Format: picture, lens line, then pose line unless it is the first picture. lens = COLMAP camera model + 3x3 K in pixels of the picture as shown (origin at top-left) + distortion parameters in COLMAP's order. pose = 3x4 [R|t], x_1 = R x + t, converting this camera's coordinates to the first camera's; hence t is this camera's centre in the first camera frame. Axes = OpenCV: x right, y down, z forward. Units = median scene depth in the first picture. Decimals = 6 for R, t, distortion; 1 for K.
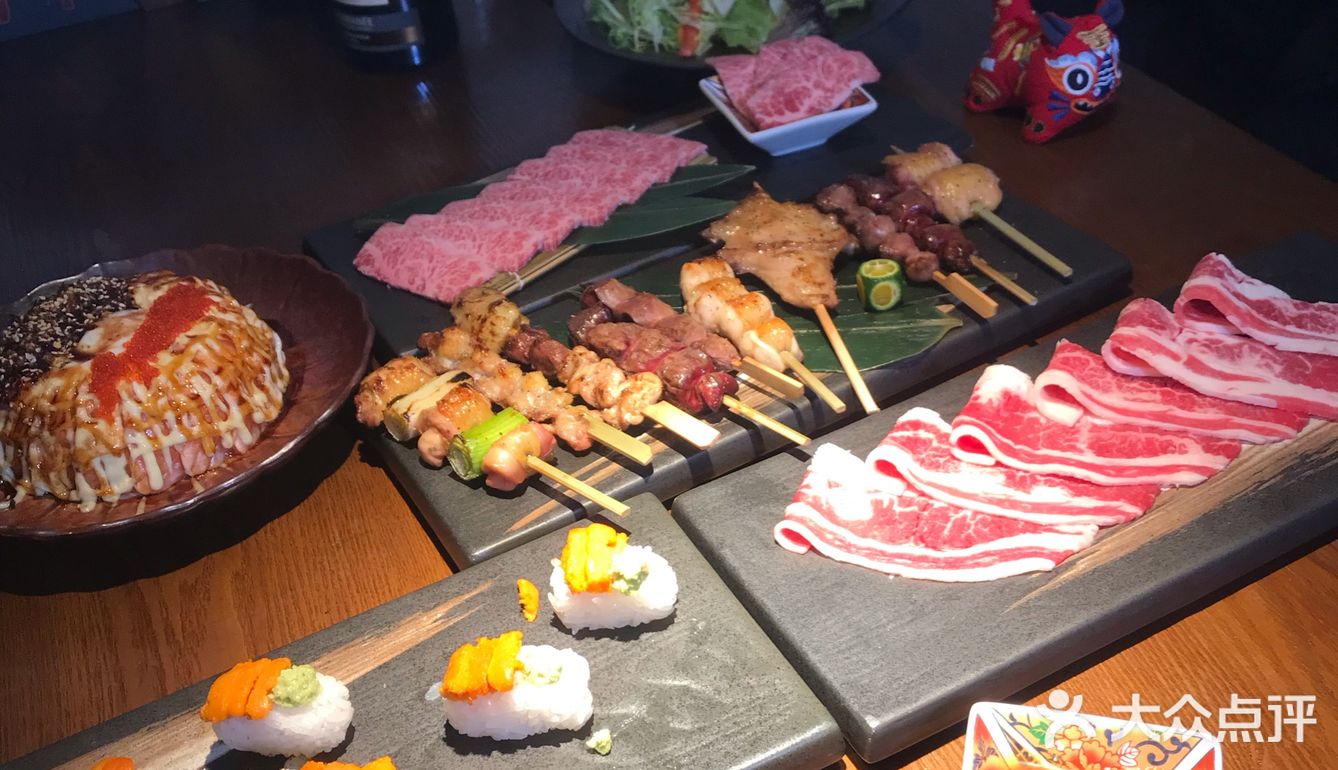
lens RADIAL K [[1447.2, 0, 692.1], [0, 1447.2, 383.3], [0, 0, 1]] dist [0.157384, -0.556624]
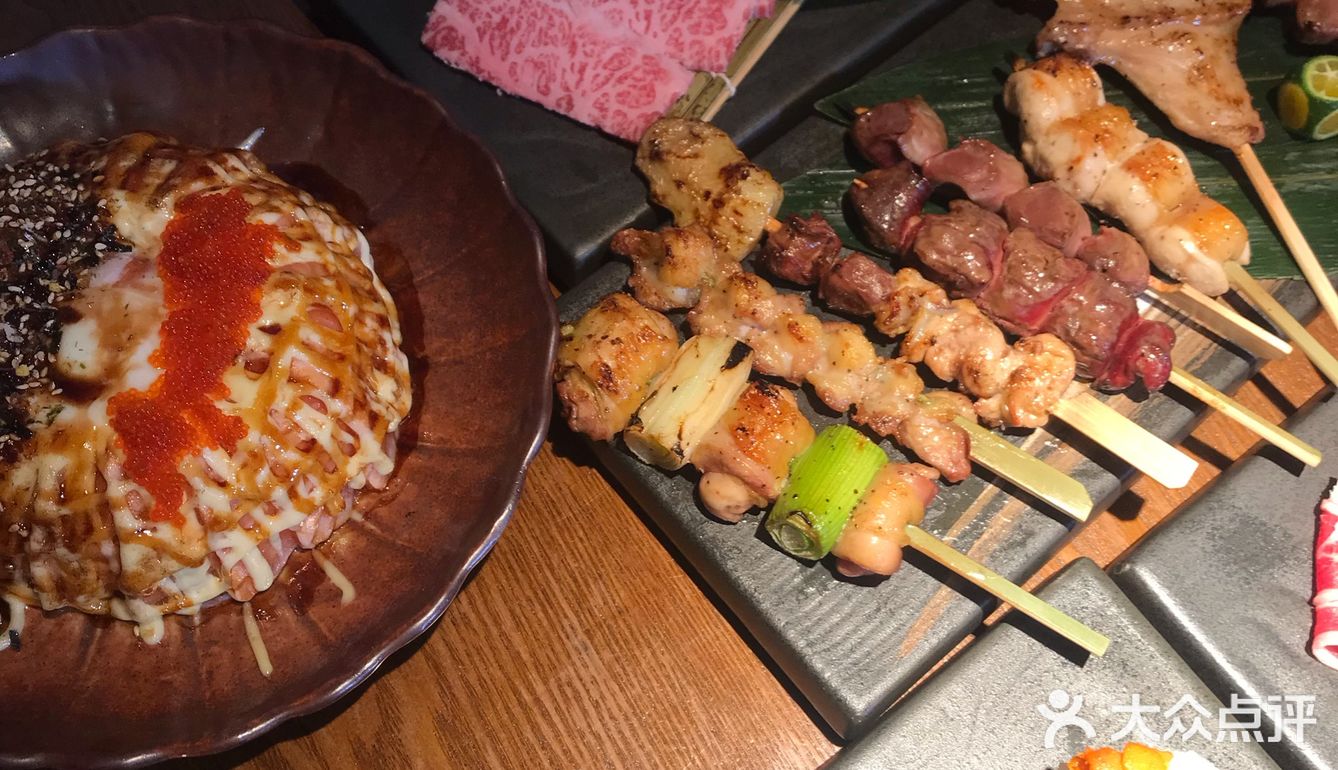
lens RADIAL K [[1447.2, 0, 692.1], [0, 1447.2, 383.3], [0, 0, 1]] dist [0.157384, -0.556624]
pose [[0.978952, -0.101916, 0.176822, -0.283775], [0.006381, 0.881251, 0.472606, -0.277531], [-0.203990, -0.461530, 0.863353, 0.469832]]
